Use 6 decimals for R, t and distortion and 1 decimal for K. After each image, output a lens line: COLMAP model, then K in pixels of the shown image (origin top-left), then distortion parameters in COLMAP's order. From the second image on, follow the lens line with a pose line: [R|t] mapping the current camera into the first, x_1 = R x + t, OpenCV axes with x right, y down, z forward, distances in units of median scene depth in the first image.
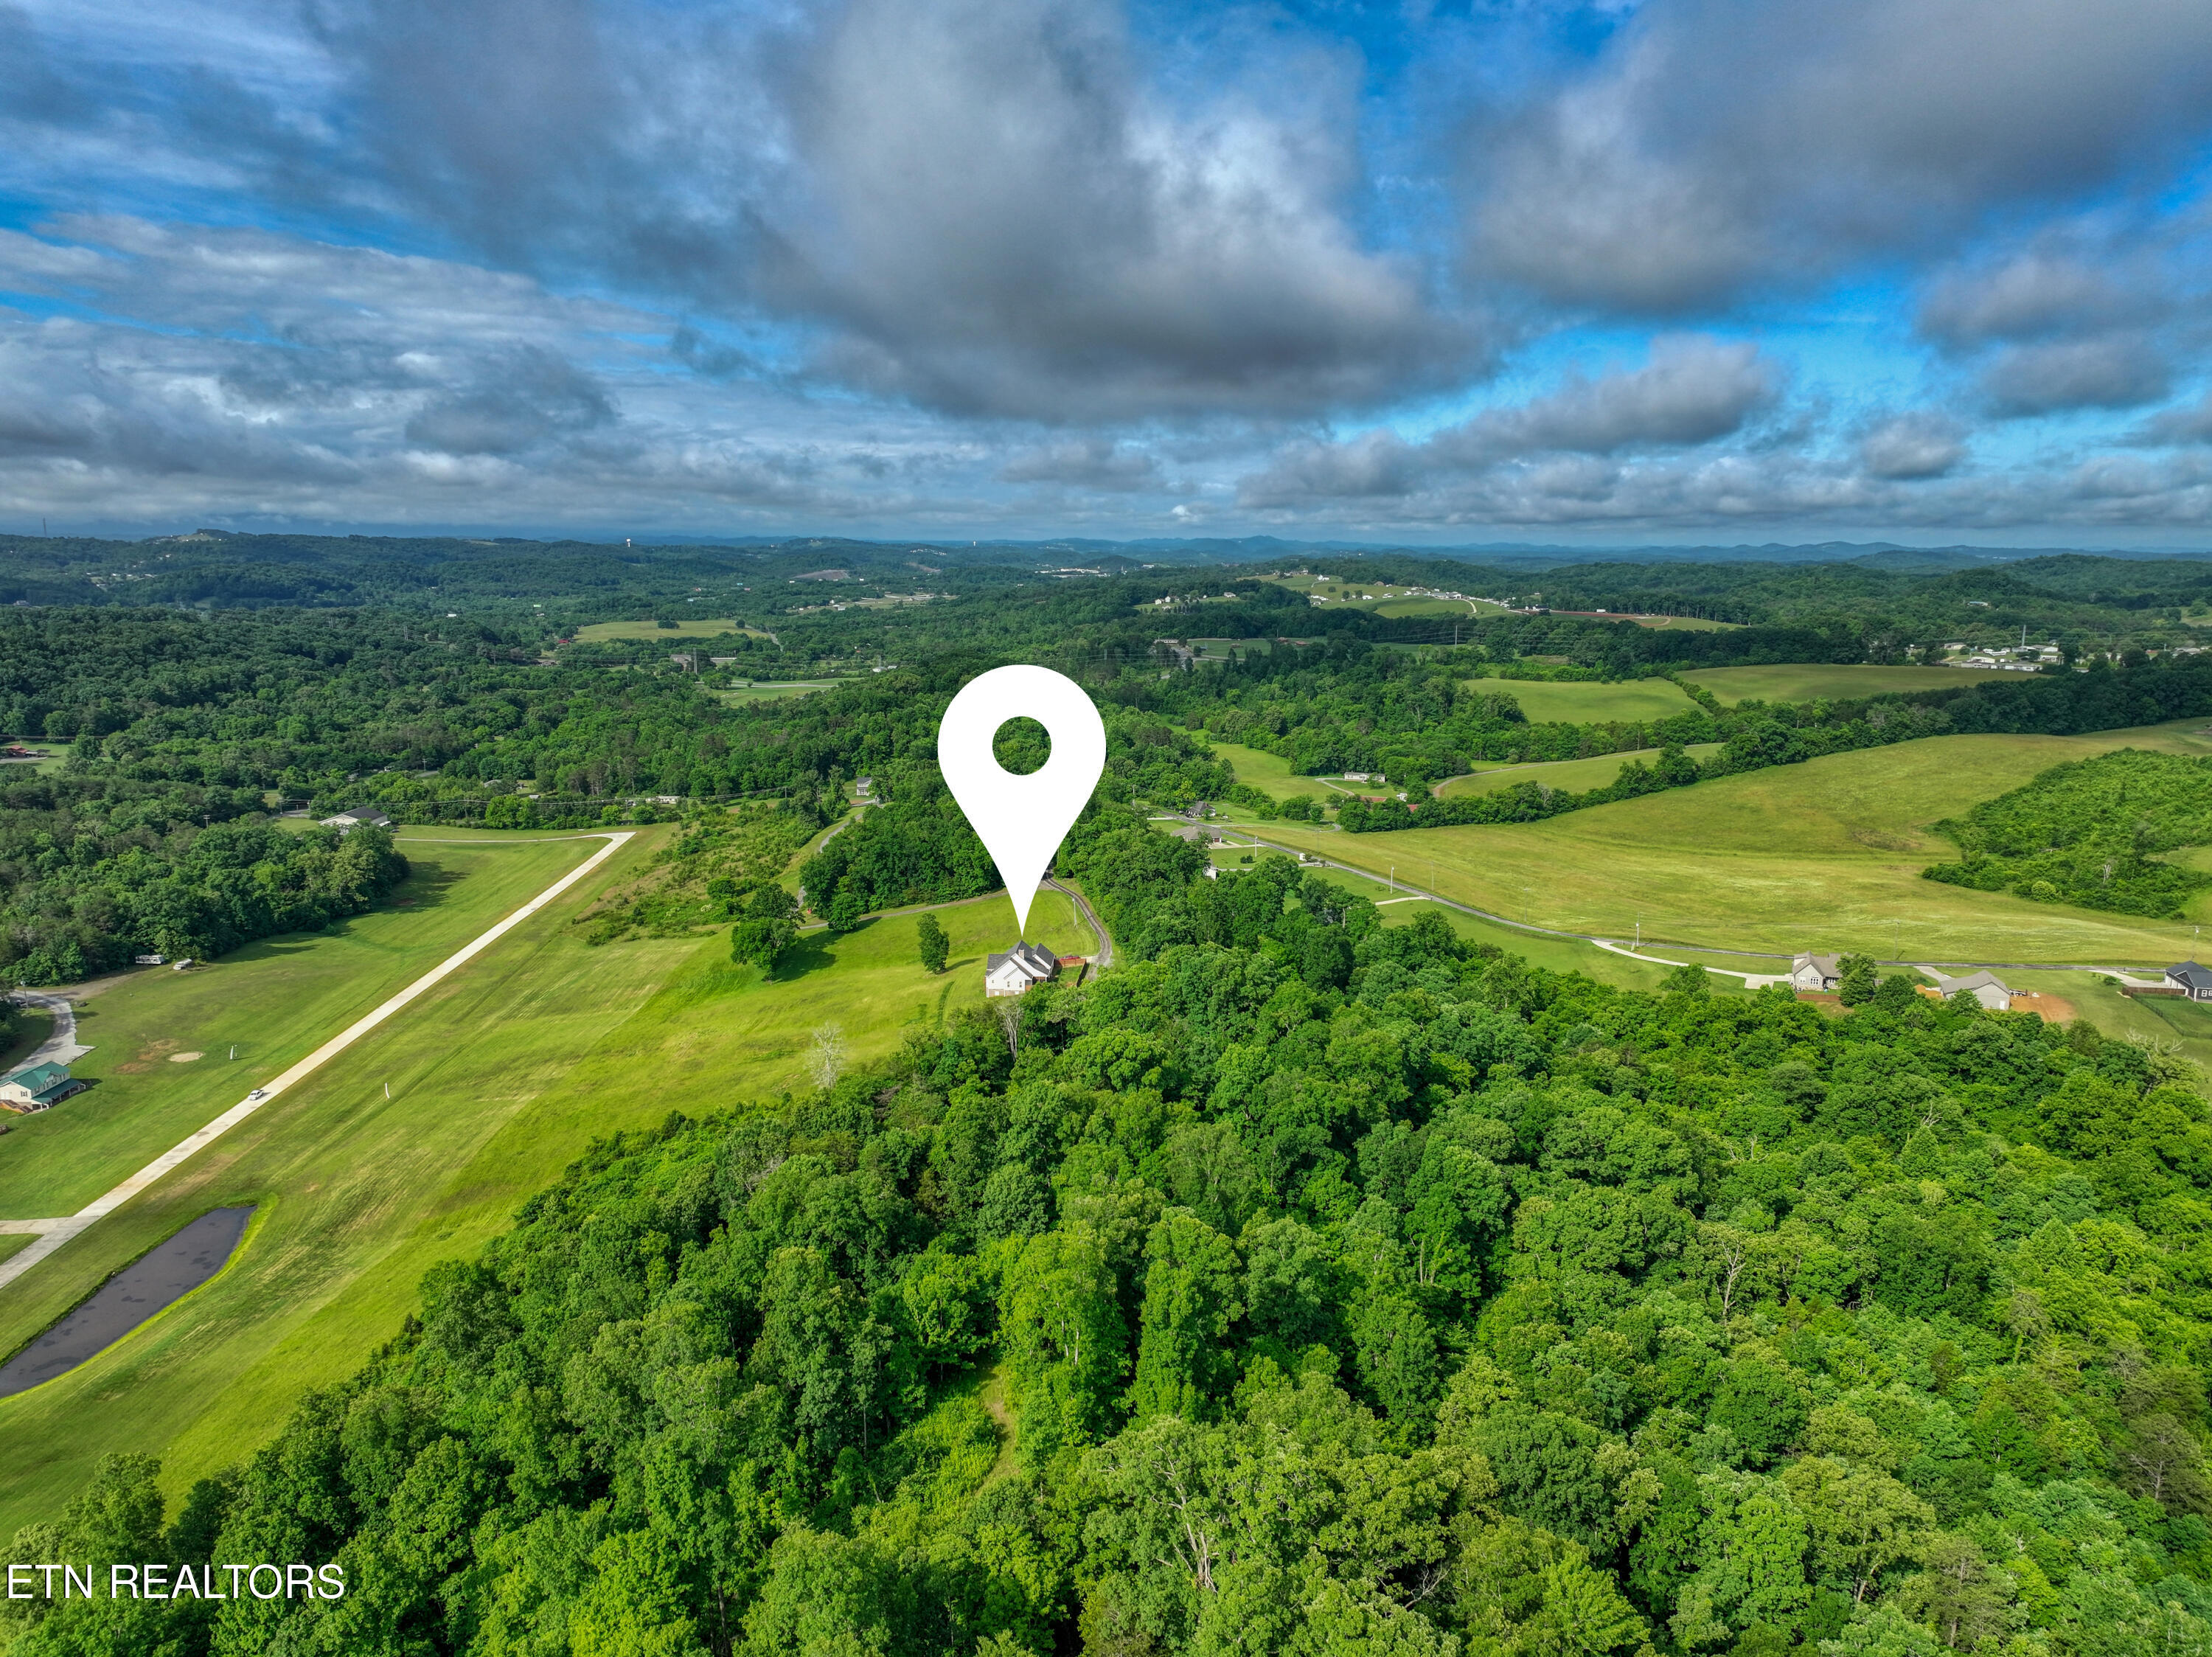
lens RADIAL K [[1572.2, 0, 1104.8], [0, 1572.2, 819.0], [0, 0, 1]] dist [-0.006738, 0.027647]
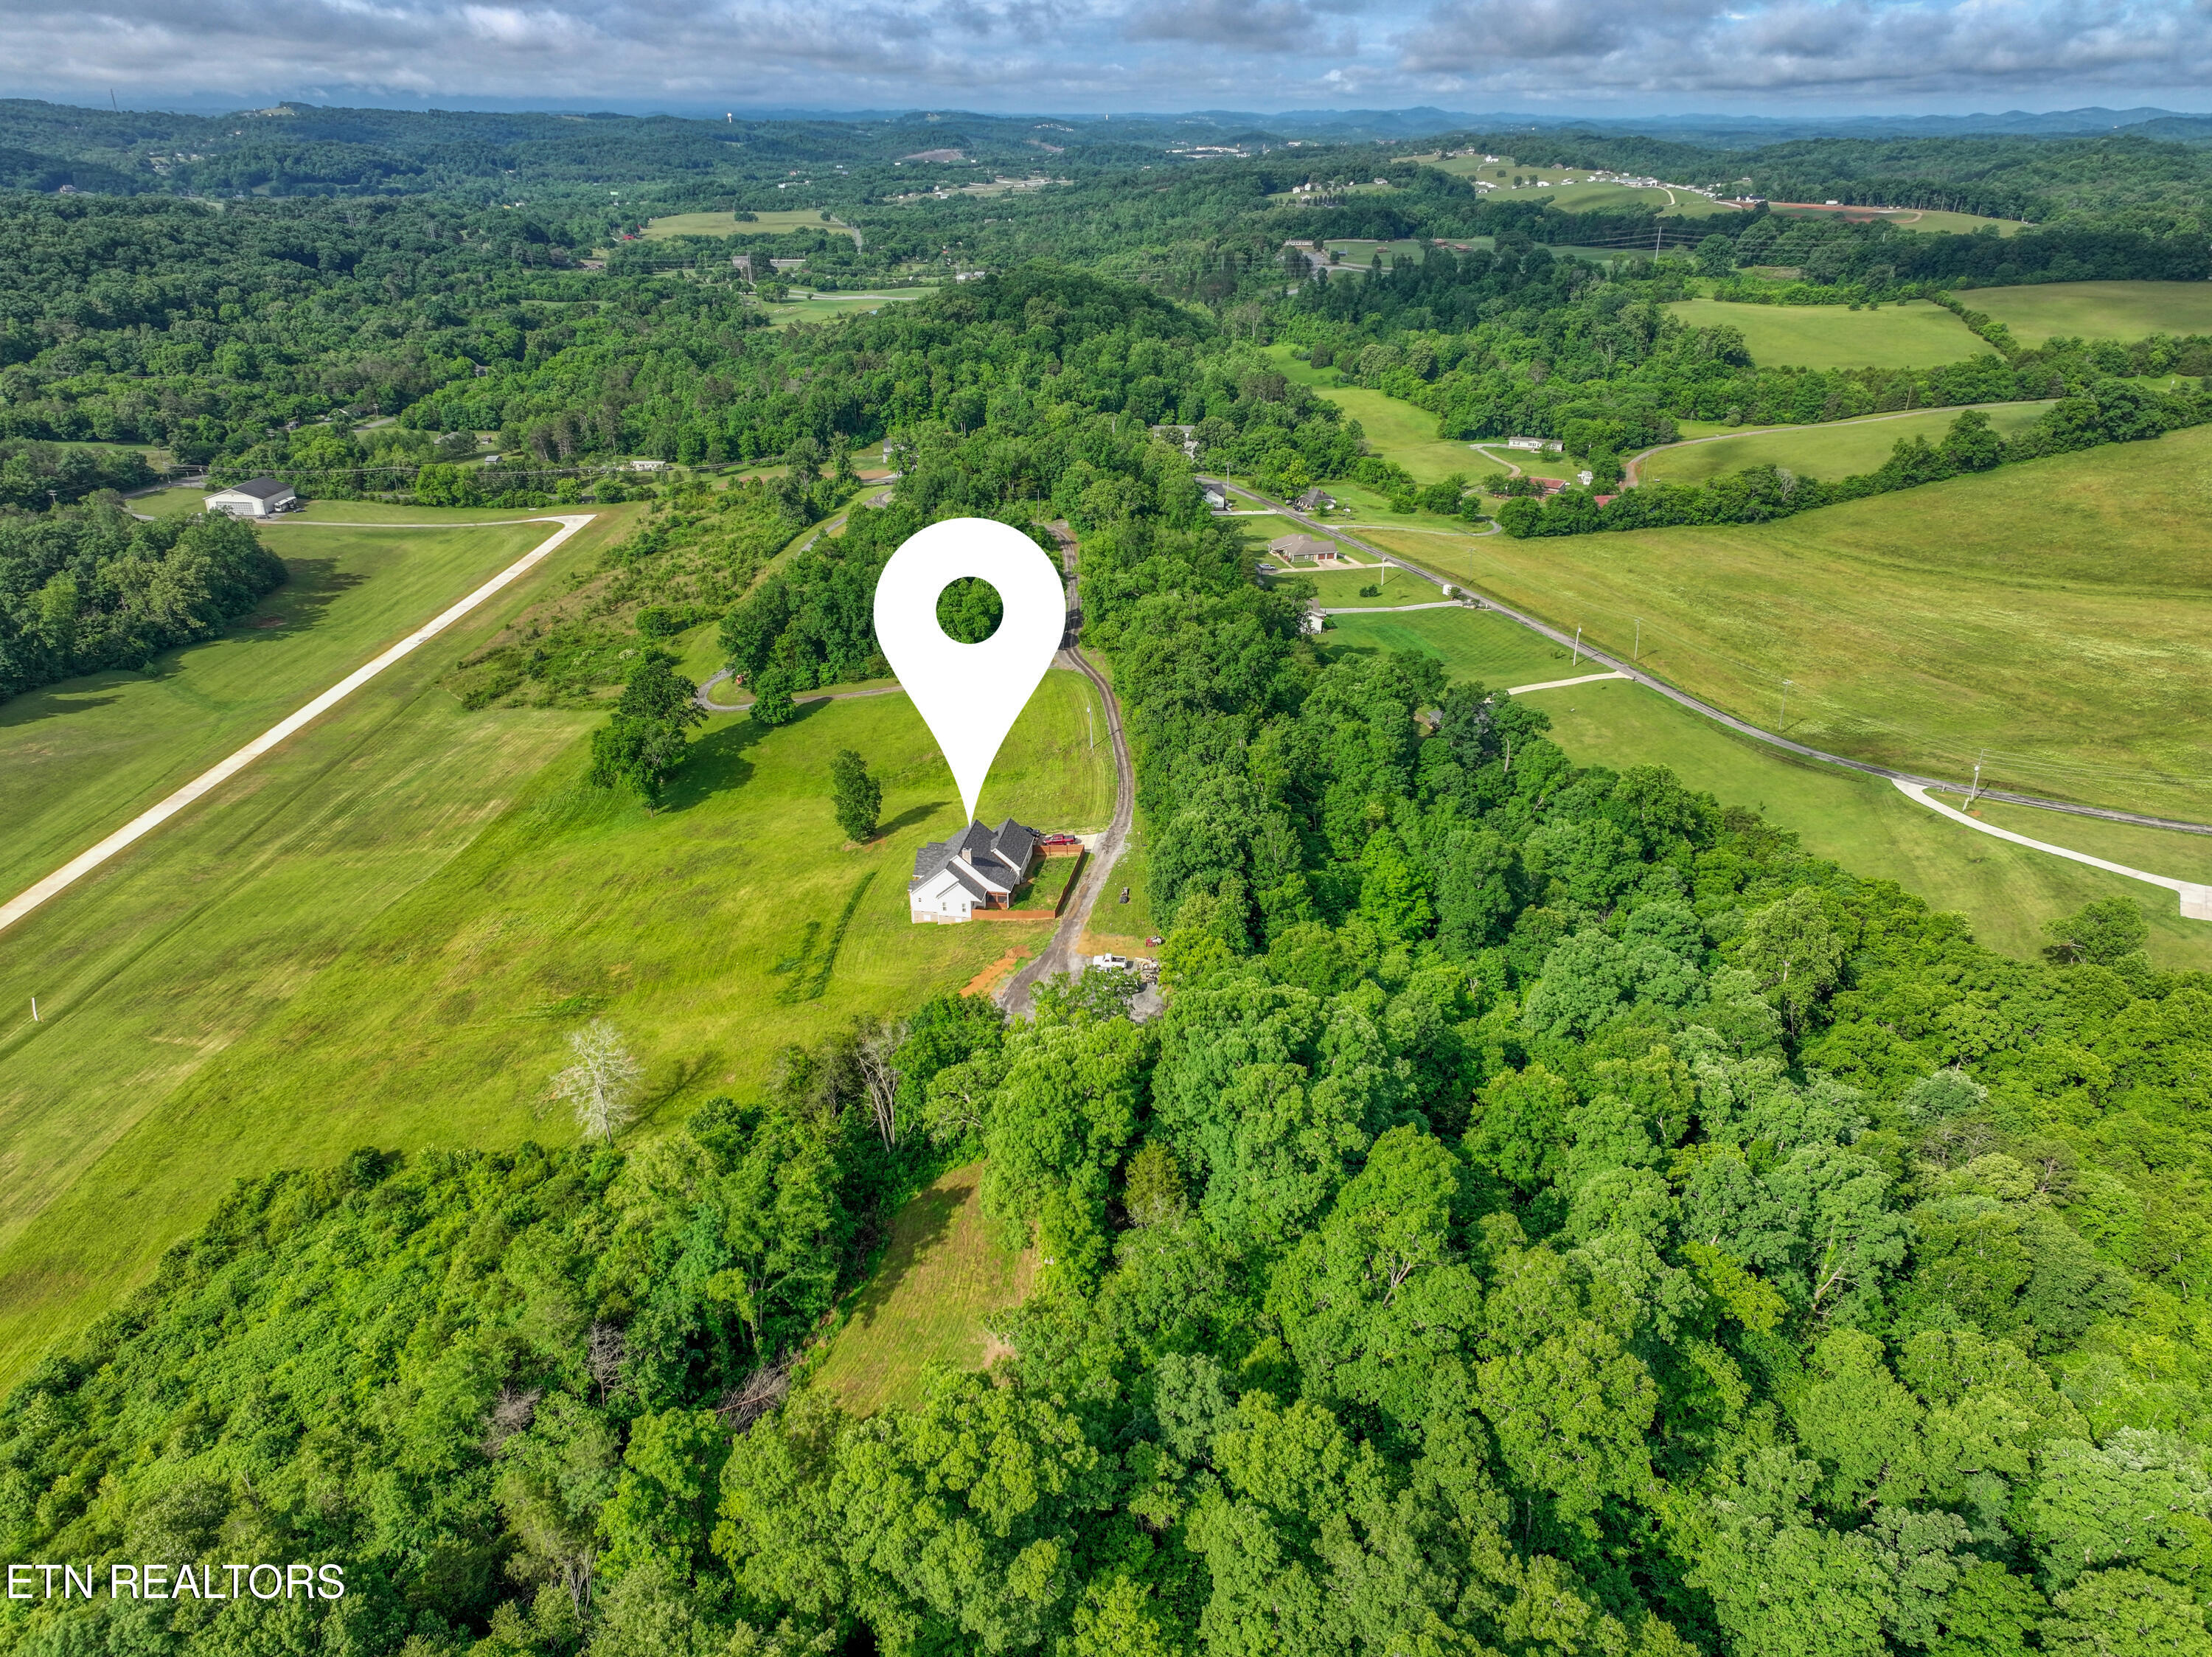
lens RADIAL K [[1572.2, 0, 1104.8], [0, 1572.2, 819.0], [0, 0, 1]] dist [-0.006738, 0.027647]
pose [[0.996378, 0.031804, -0.078868, 0.020315], [-0.011600, 0.969593, 0.244450, -0.033001], [0.084245, -0.242650, 0.966449, 0.182484]]
